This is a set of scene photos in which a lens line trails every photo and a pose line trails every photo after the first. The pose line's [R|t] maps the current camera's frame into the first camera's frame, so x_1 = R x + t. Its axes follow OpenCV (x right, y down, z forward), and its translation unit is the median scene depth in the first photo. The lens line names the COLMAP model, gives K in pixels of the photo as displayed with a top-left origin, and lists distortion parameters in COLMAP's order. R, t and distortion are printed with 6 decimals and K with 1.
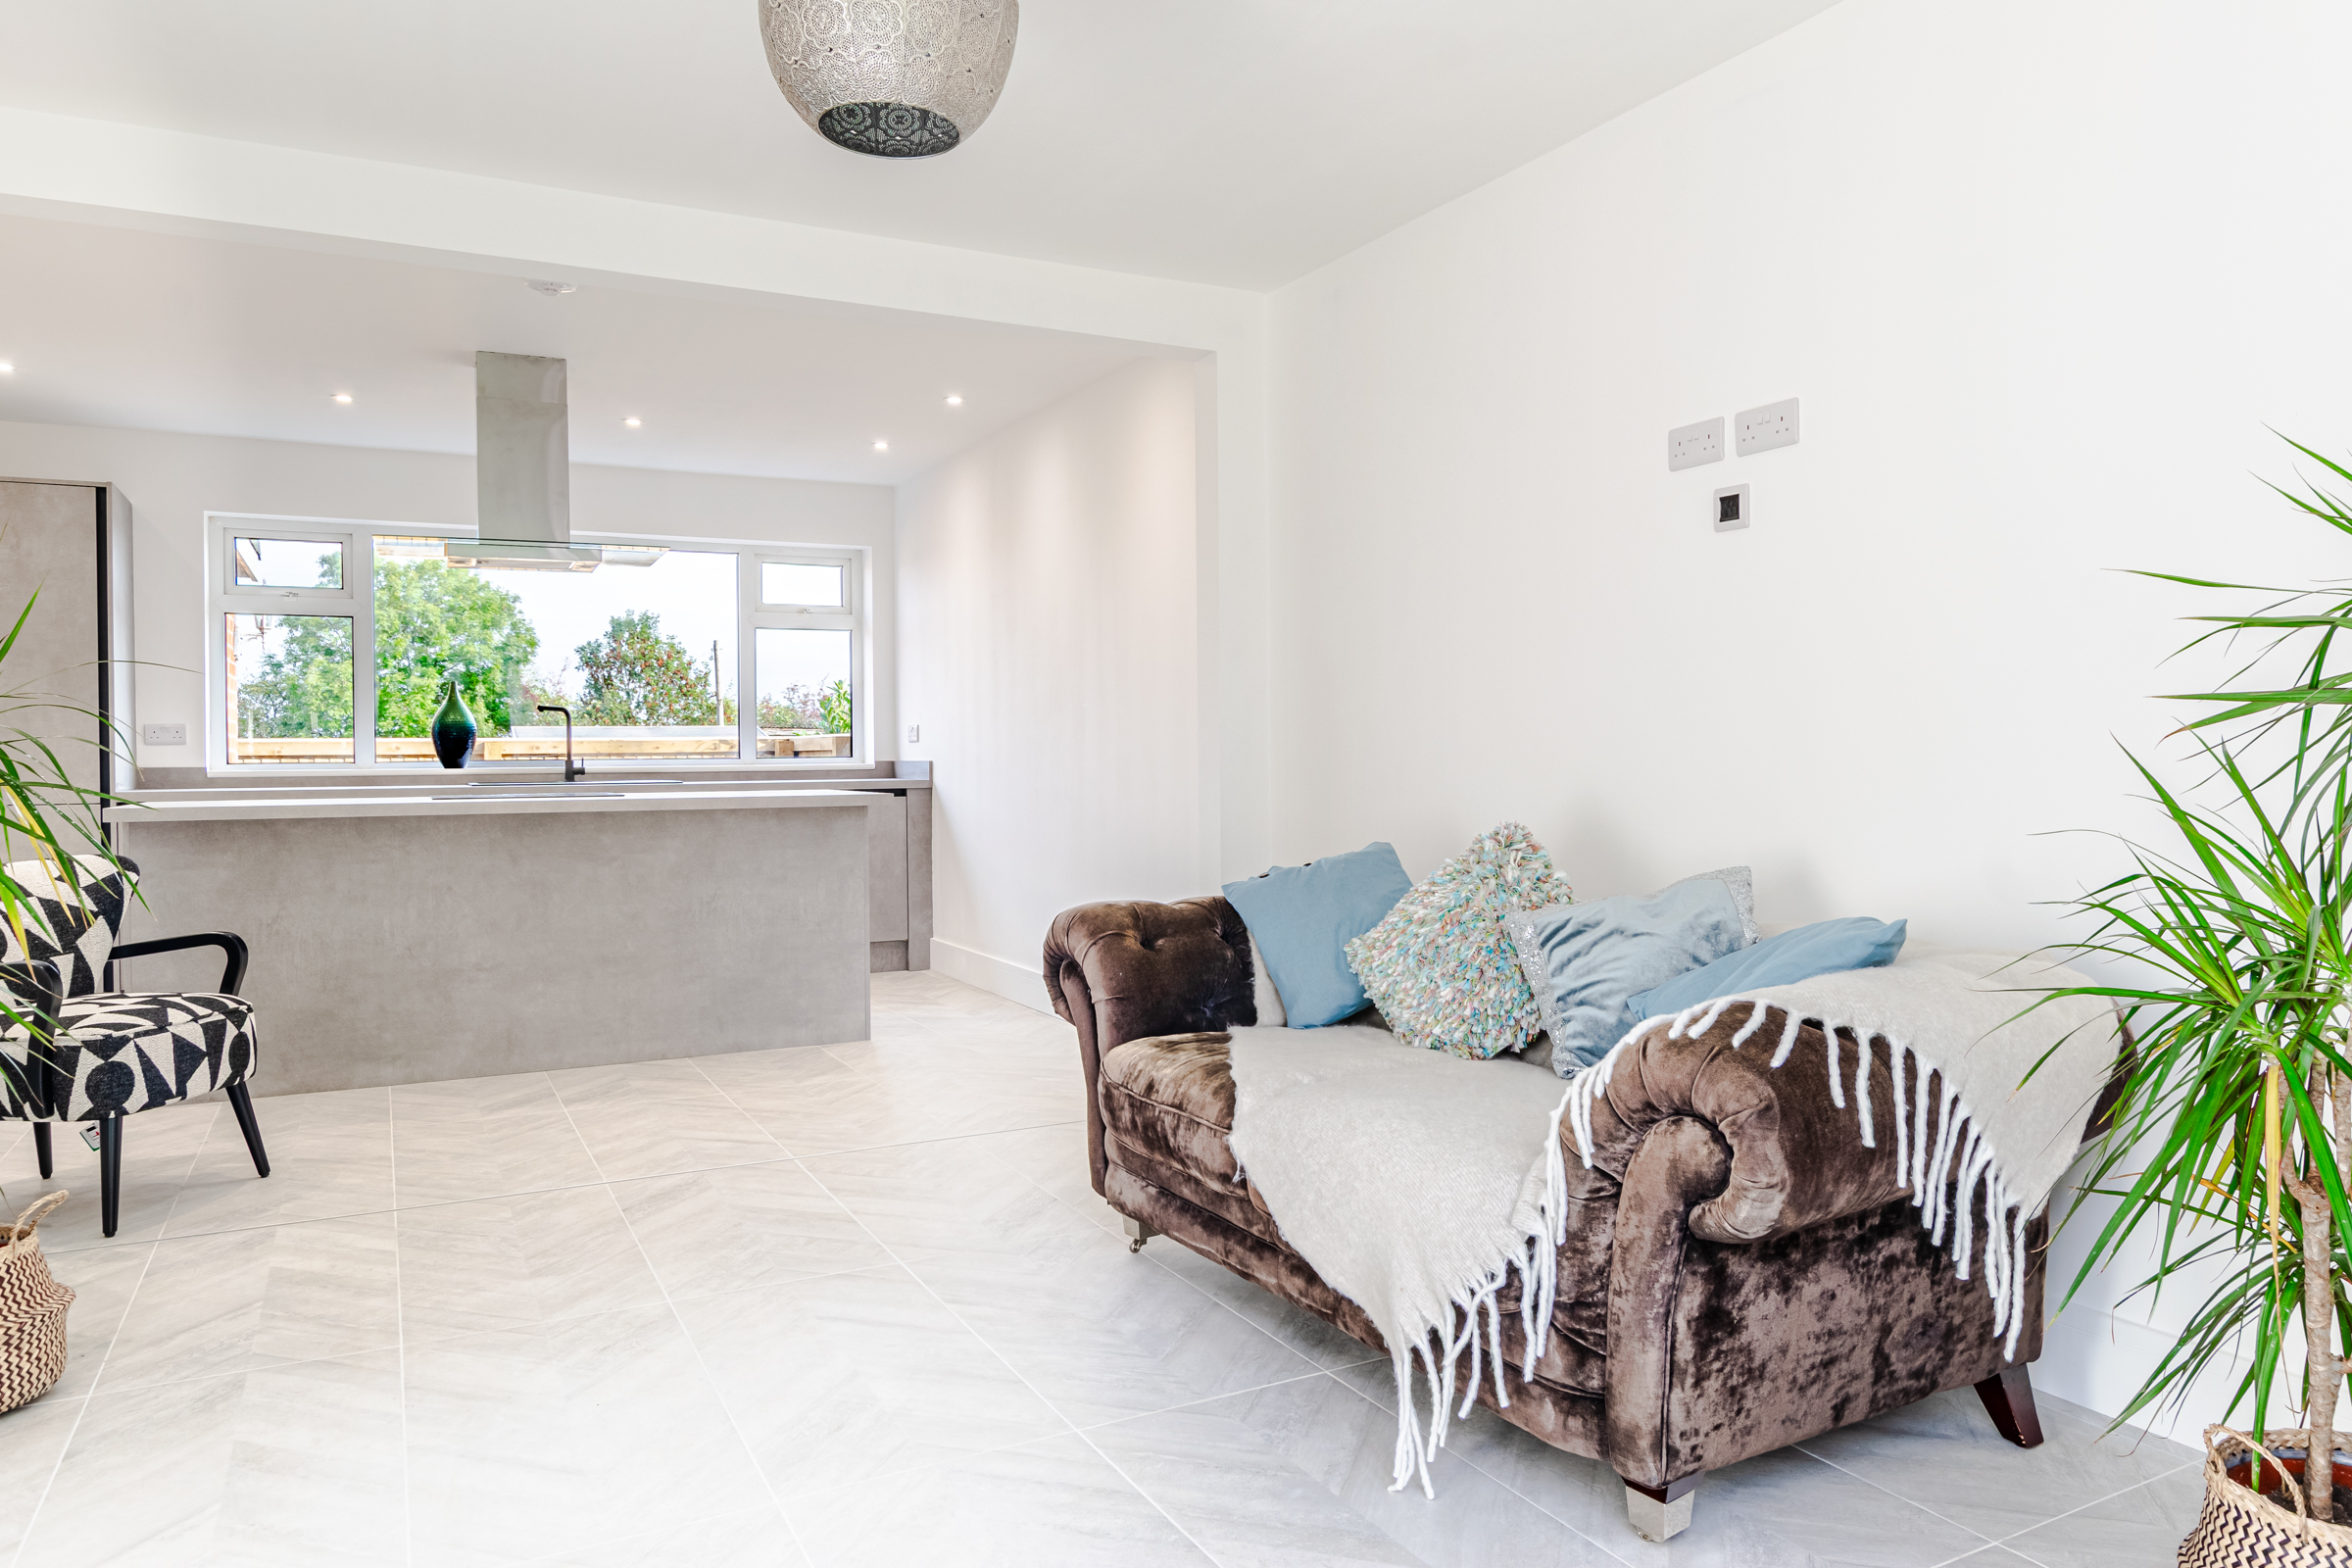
lens RADIAL K [[1541.3, 0, 1205.9], [0, 1541.3, 755.7], [0, 0, 1]] dist [-0.003098, 0.000781]
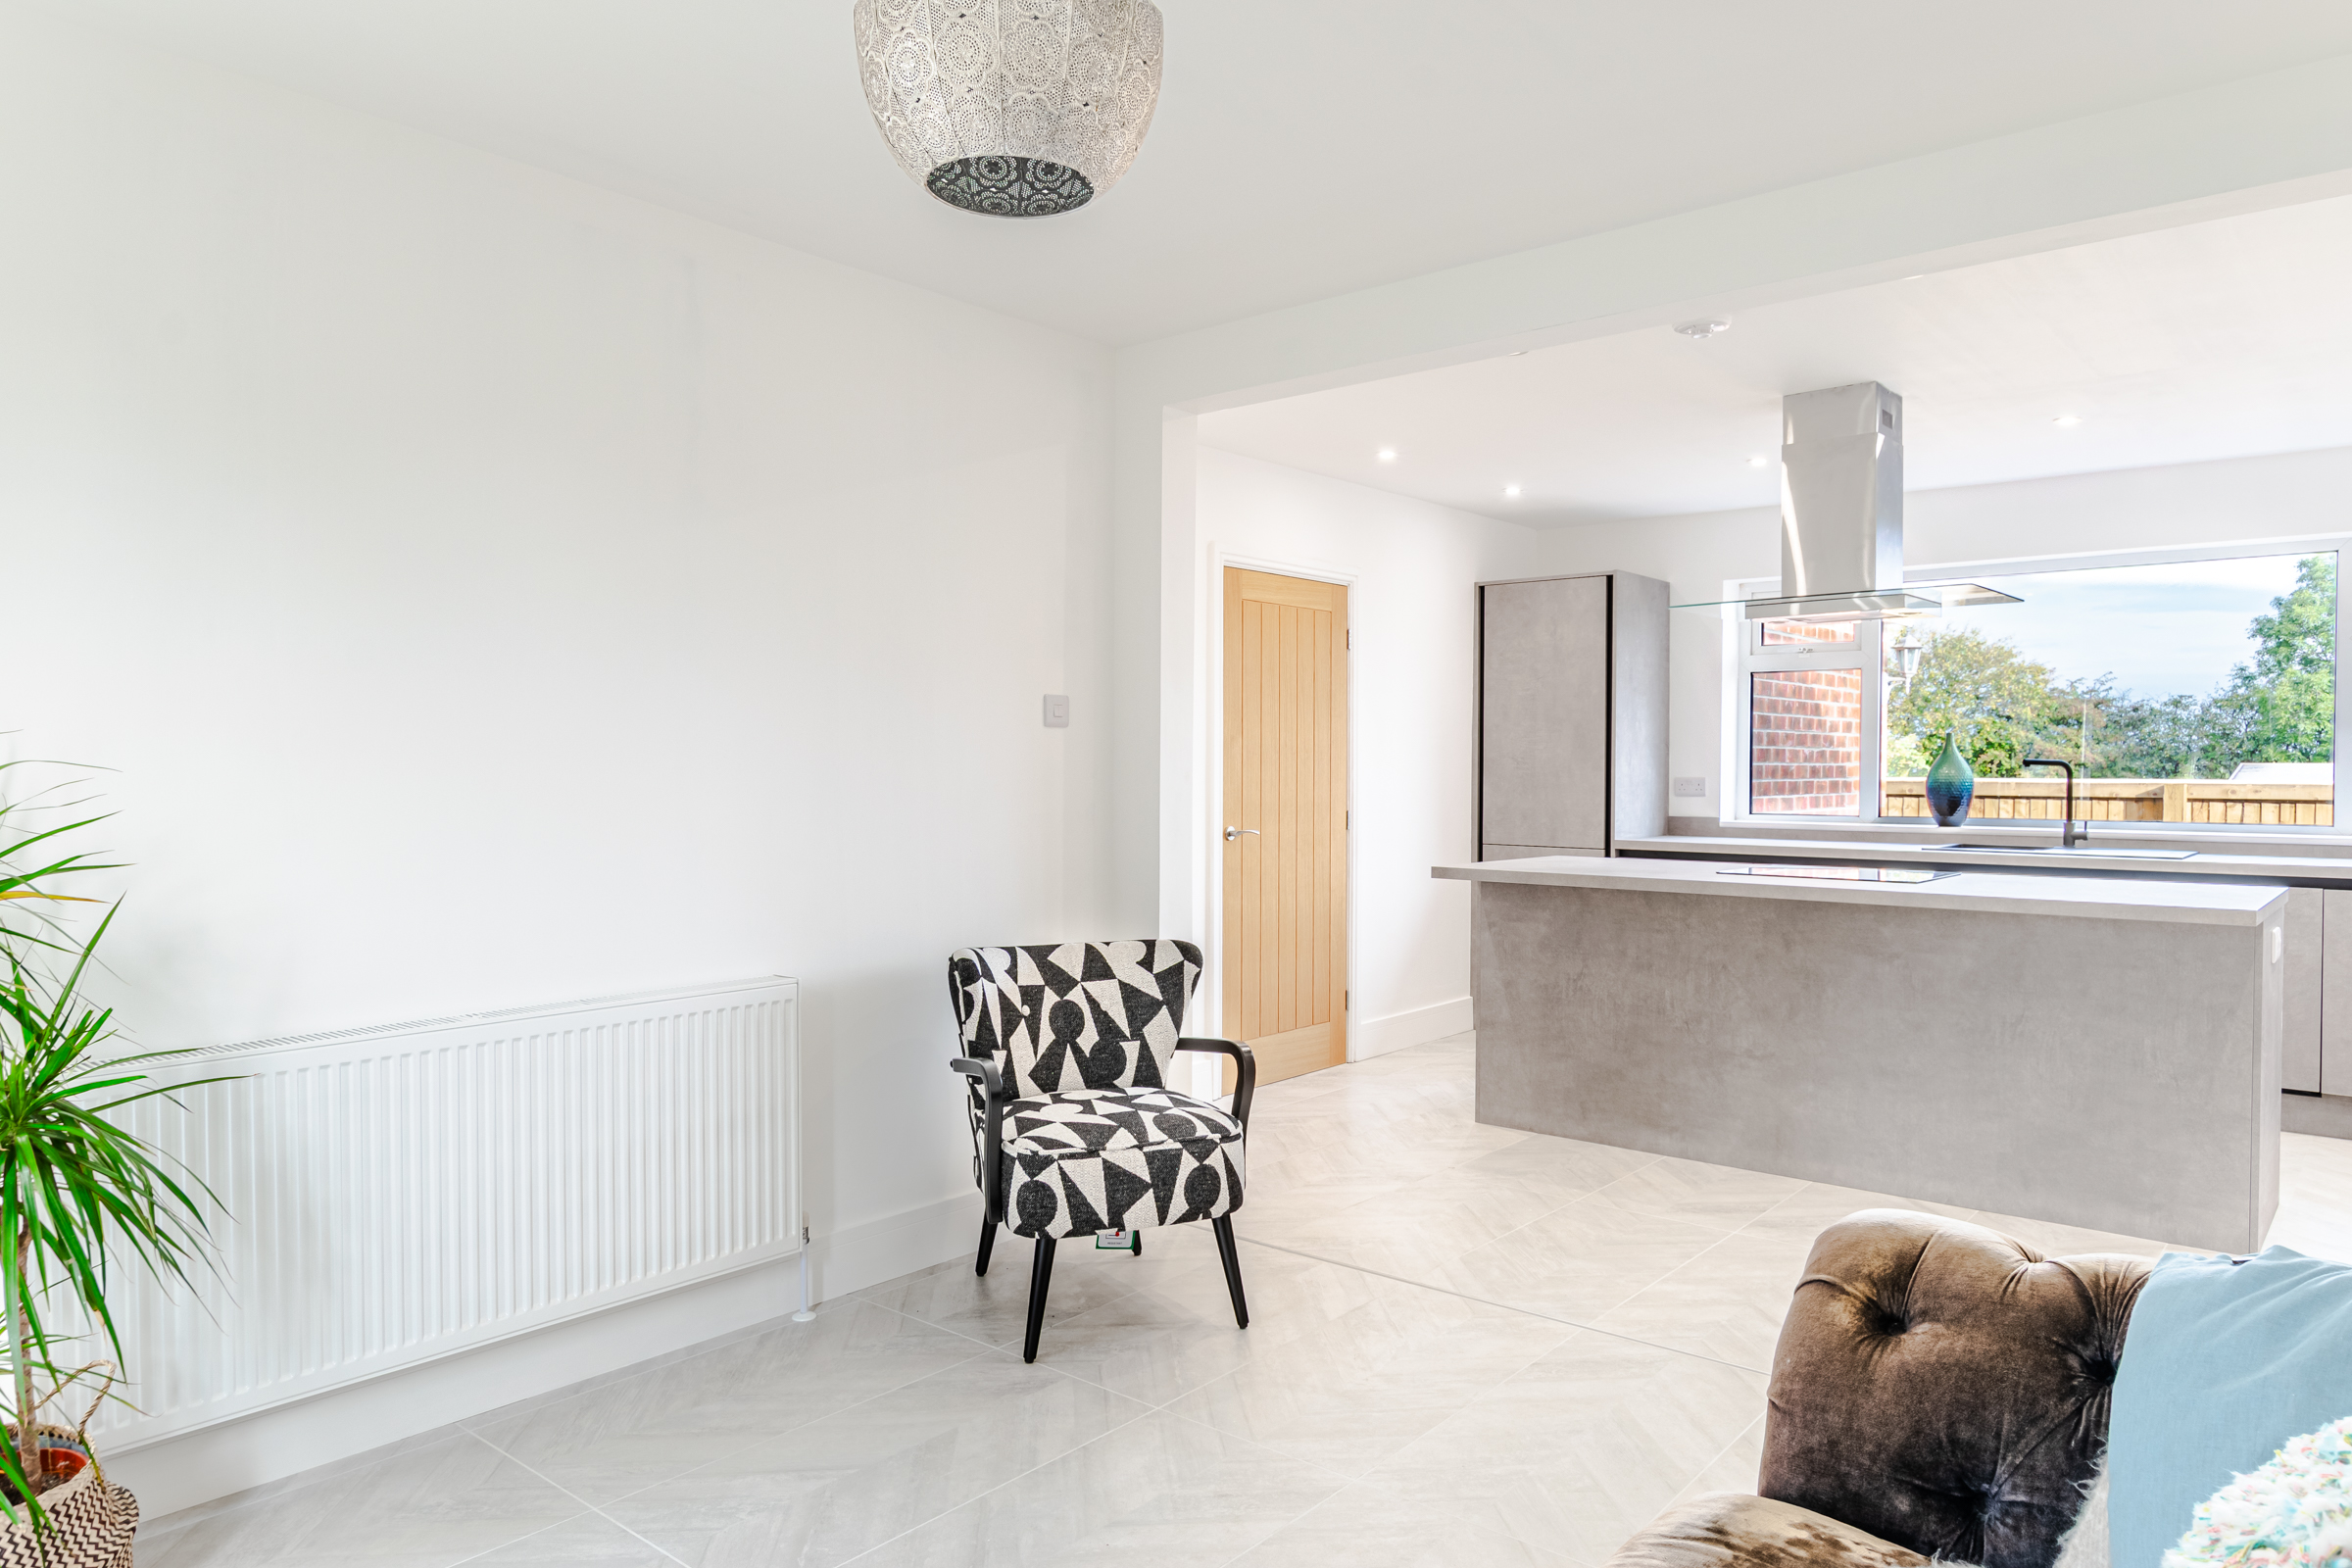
lens RADIAL K [[1506.1, 0, 1199.8], [0, 1506.1, 791.7], [0, 0, 1]] dist [-0.007829, 0.000265]
pose [[0.377299, 0.025443, -0.925742, 0.195329], [-0.008750, 0.999676, 0.023909, -0.033199], [0.926050, -0.000921, 0.377399, 0.263897]]
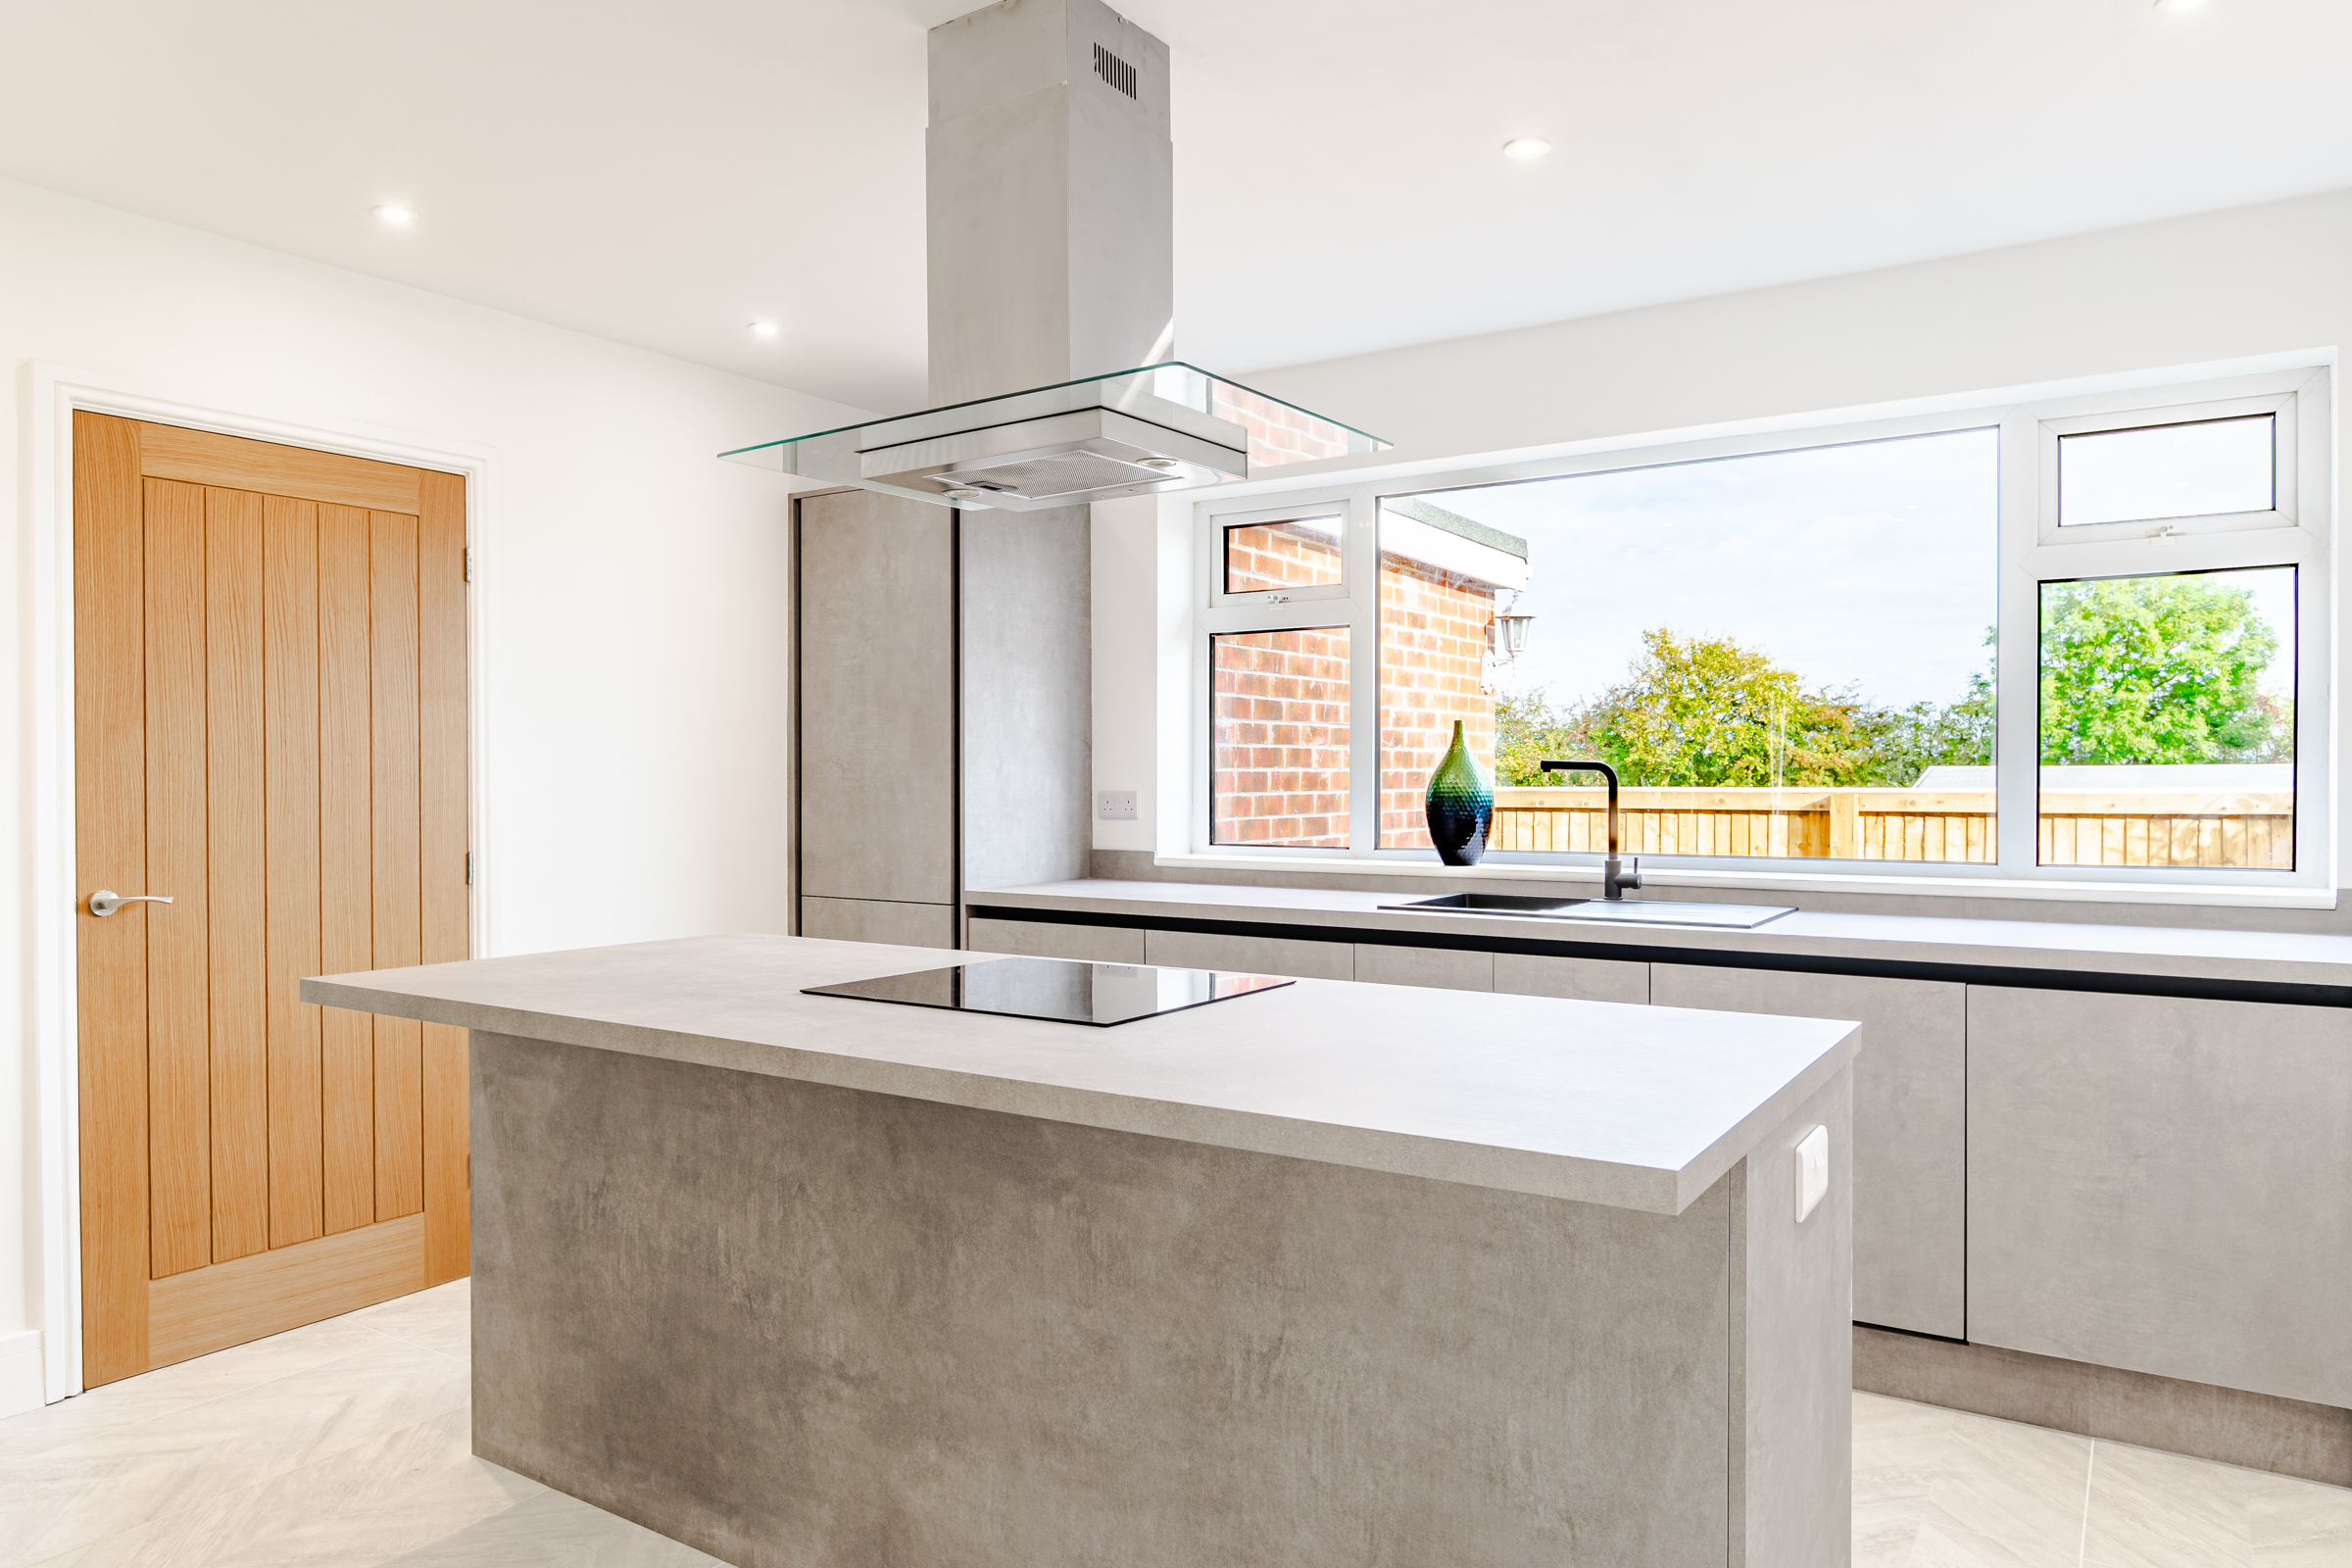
lens RADIAL K [[1506.1, 0, 1199.8], [0, 1506.1, 791.7], [0, 0, 1]] dist [-0.007829, 0.000265]
pose [[0.489437, 0.016787, -0.871877, -0.027356], [-0.004144, 0.999848, 0.016925, -0.032720], [0.872029, -0.004670, 0.489433, 0.681599]]
